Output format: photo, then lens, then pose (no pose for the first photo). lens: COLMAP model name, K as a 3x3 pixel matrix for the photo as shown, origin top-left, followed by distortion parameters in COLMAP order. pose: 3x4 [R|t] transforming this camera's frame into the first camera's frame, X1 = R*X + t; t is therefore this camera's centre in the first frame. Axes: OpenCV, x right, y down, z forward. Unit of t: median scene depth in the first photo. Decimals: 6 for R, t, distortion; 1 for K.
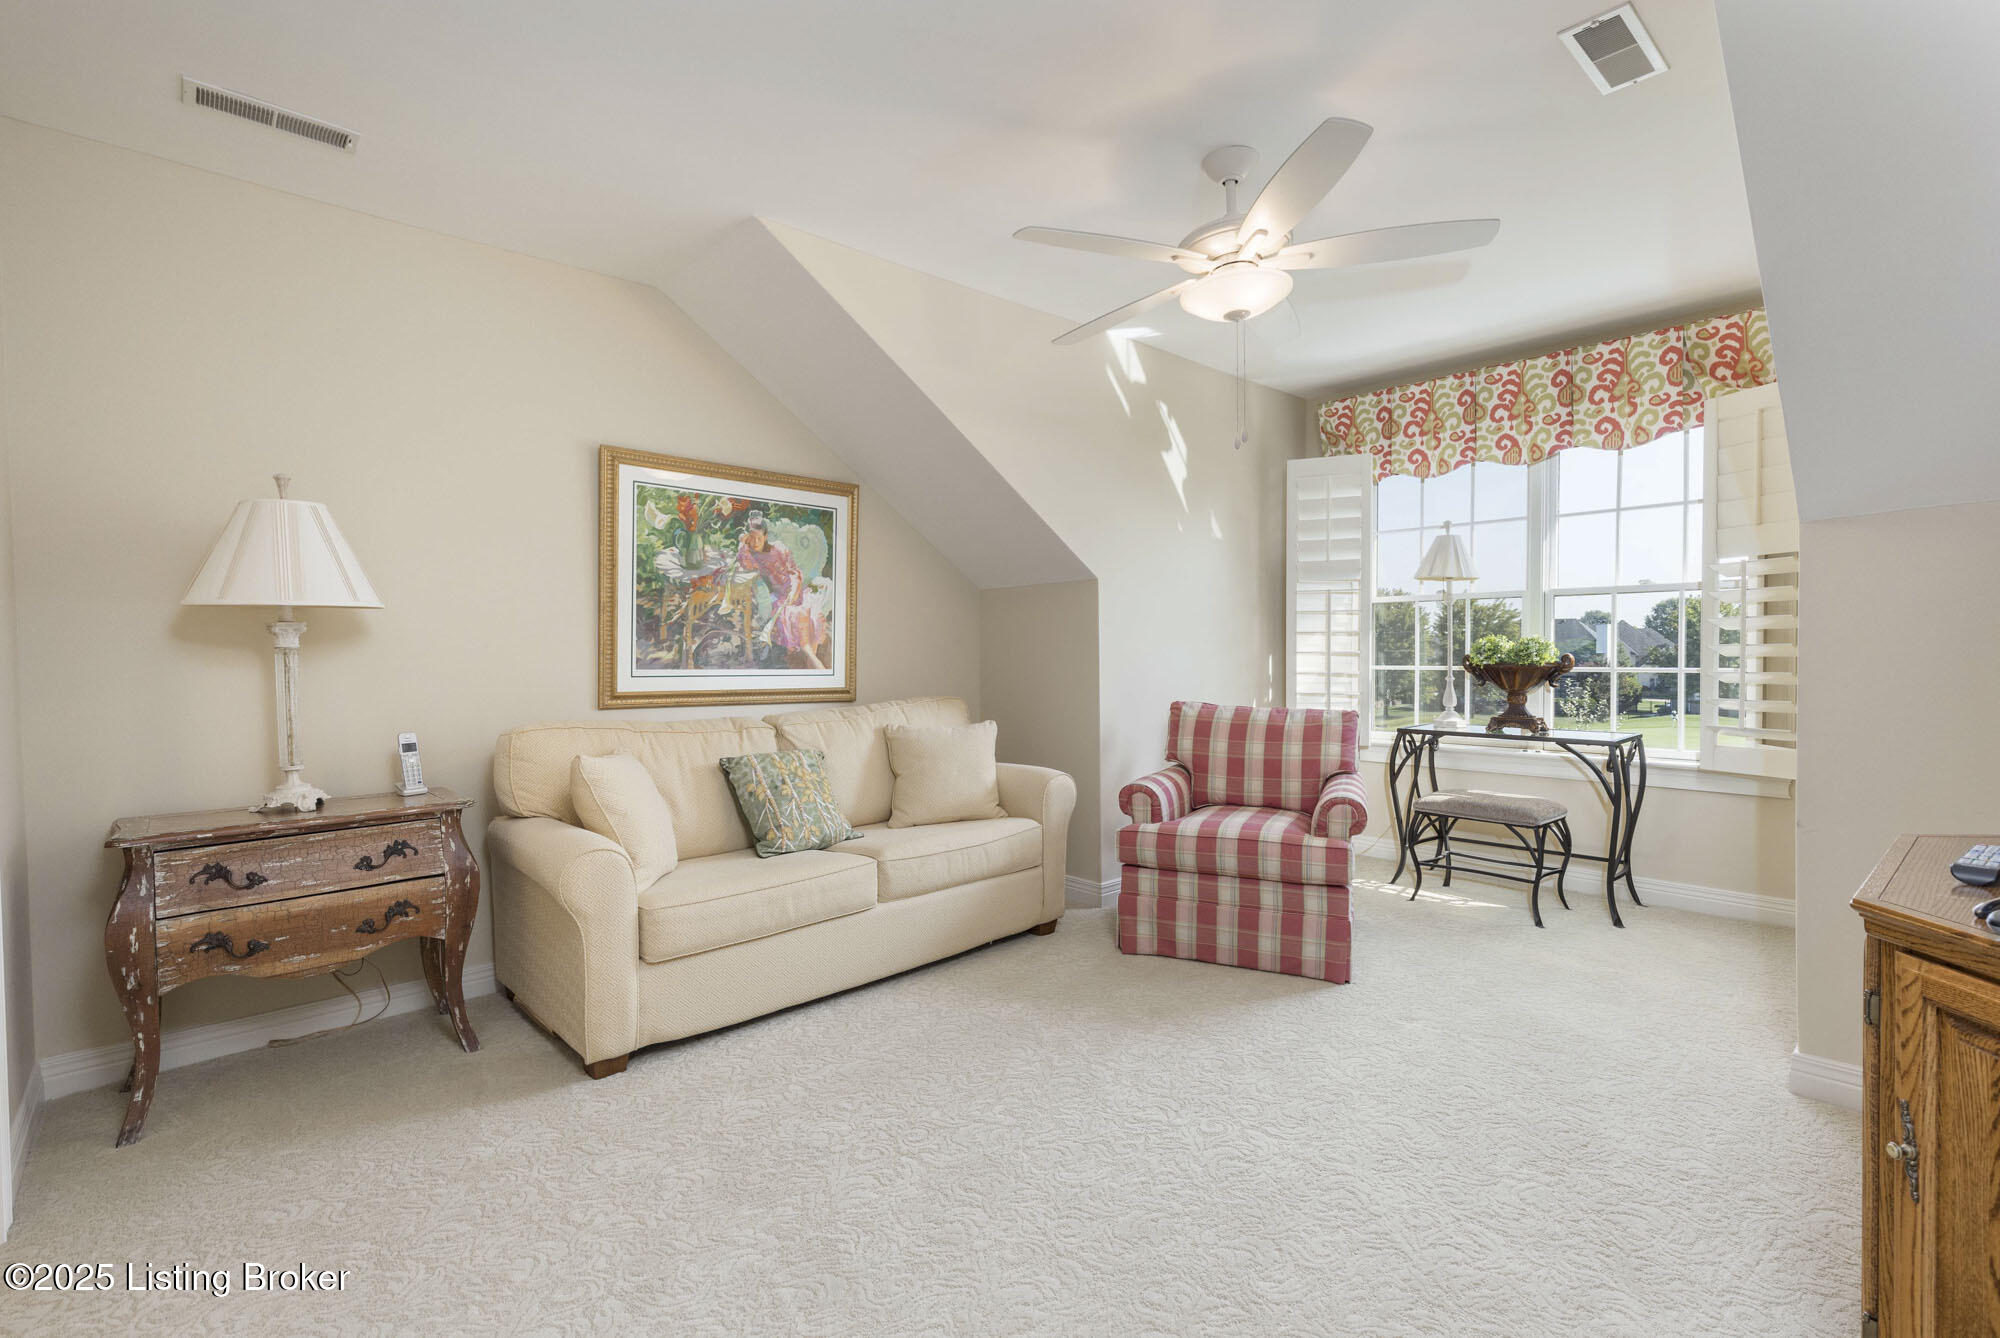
lens RADIAL K [[928.2, 0, 991.5], [0, 928.2, 647.9], [0, 0, 1]] dist [0.001495, -0.000025]
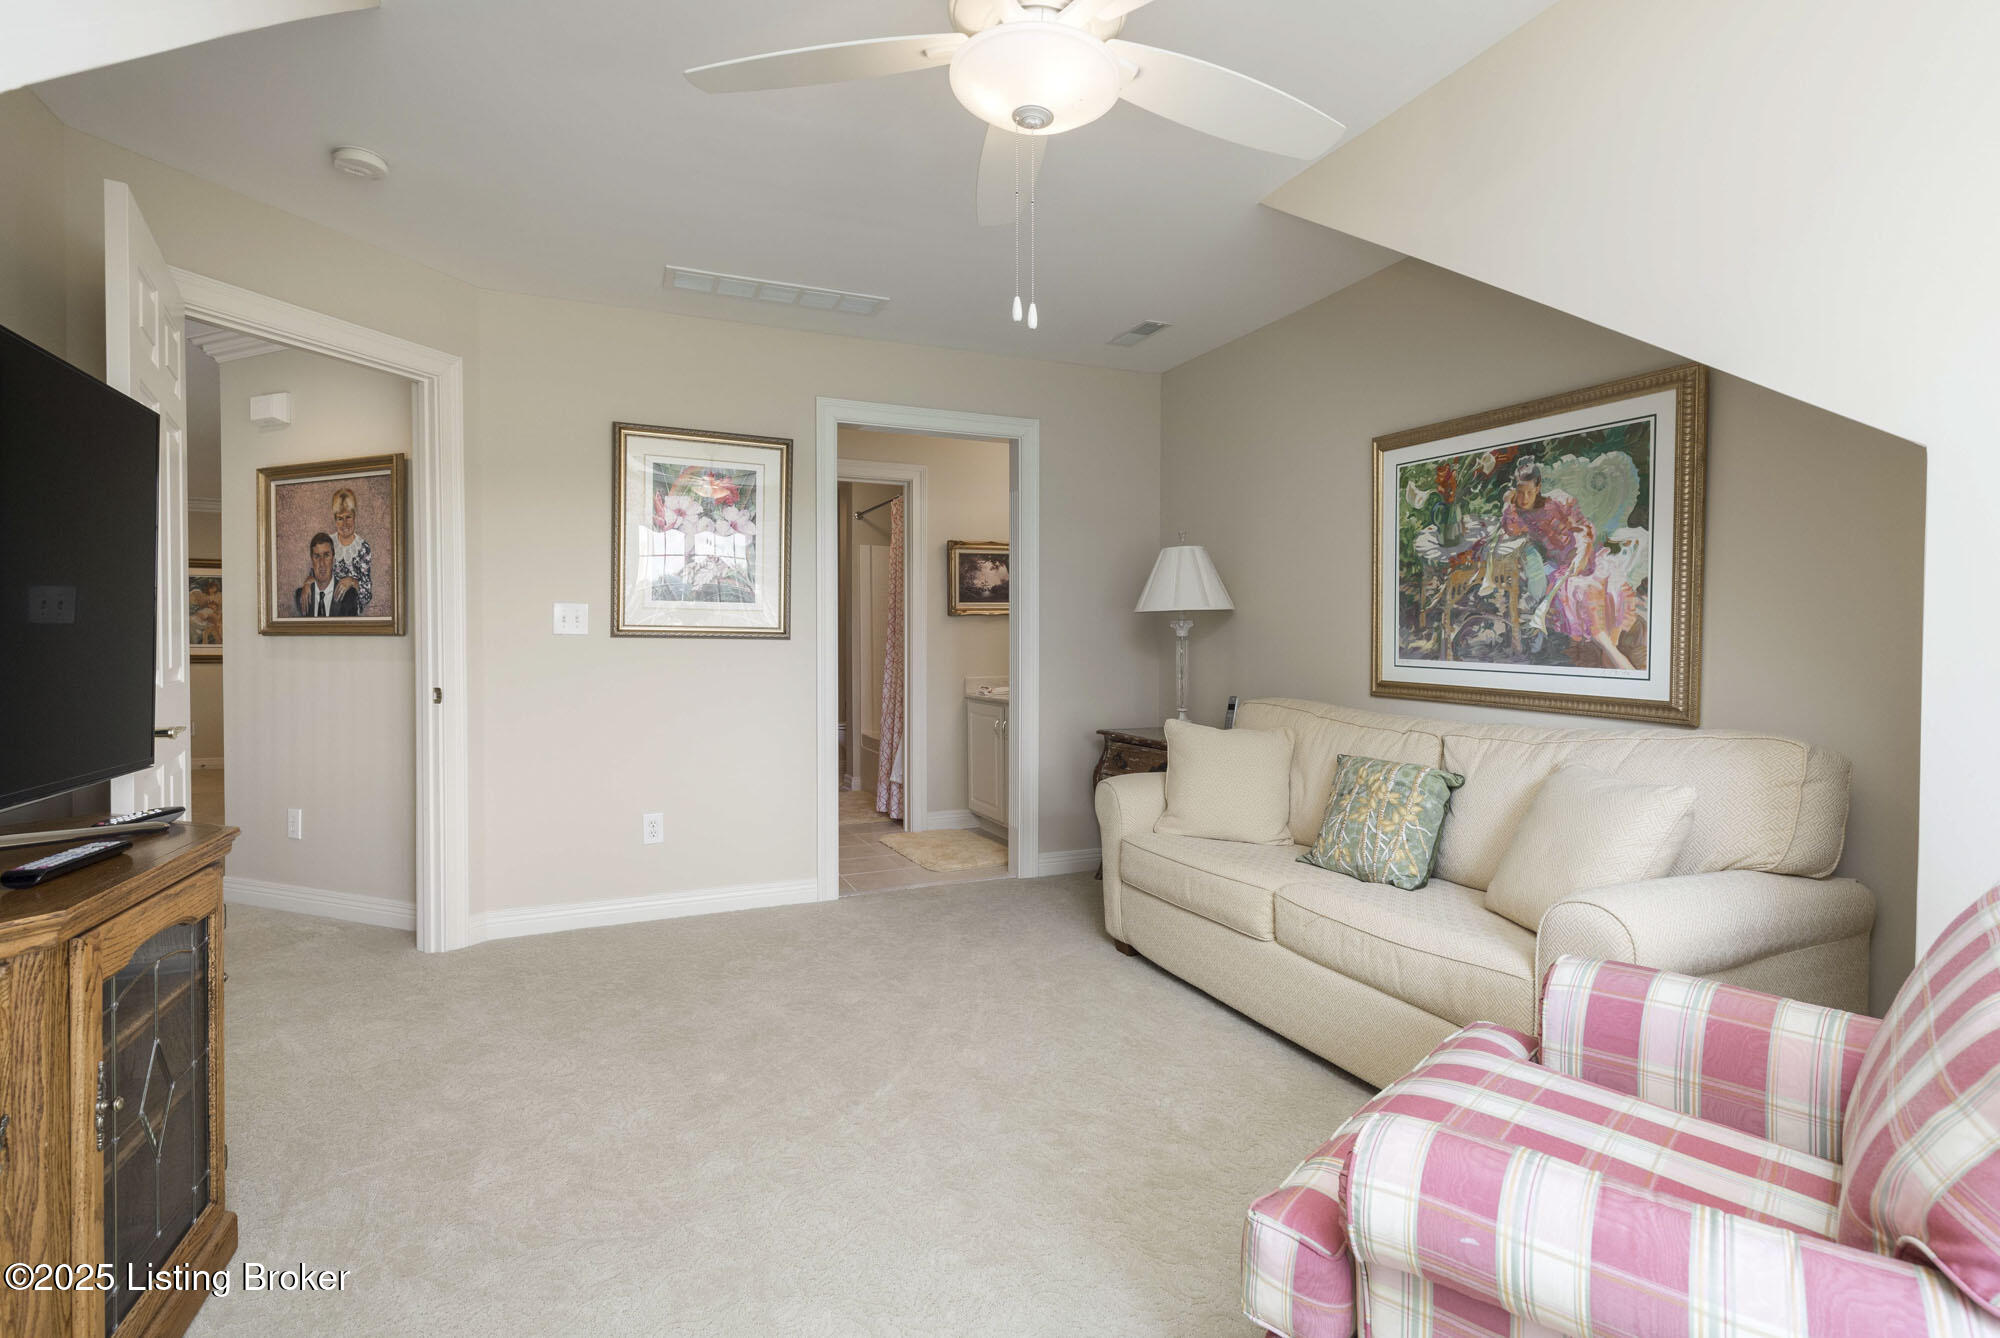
lens RADIAL K [[928.2, 0, 991.5], [0, 928.2, 647.9], [0, 0, 1]] dist [0.001495, -0.000025]
pose [[-0.325429, 0.018227, -0.945391, 0.623136], [0.008578, 0.999830, 0.016324, -0.007040], [0.945528, -0.002797, -0.325530, 0.846843]]
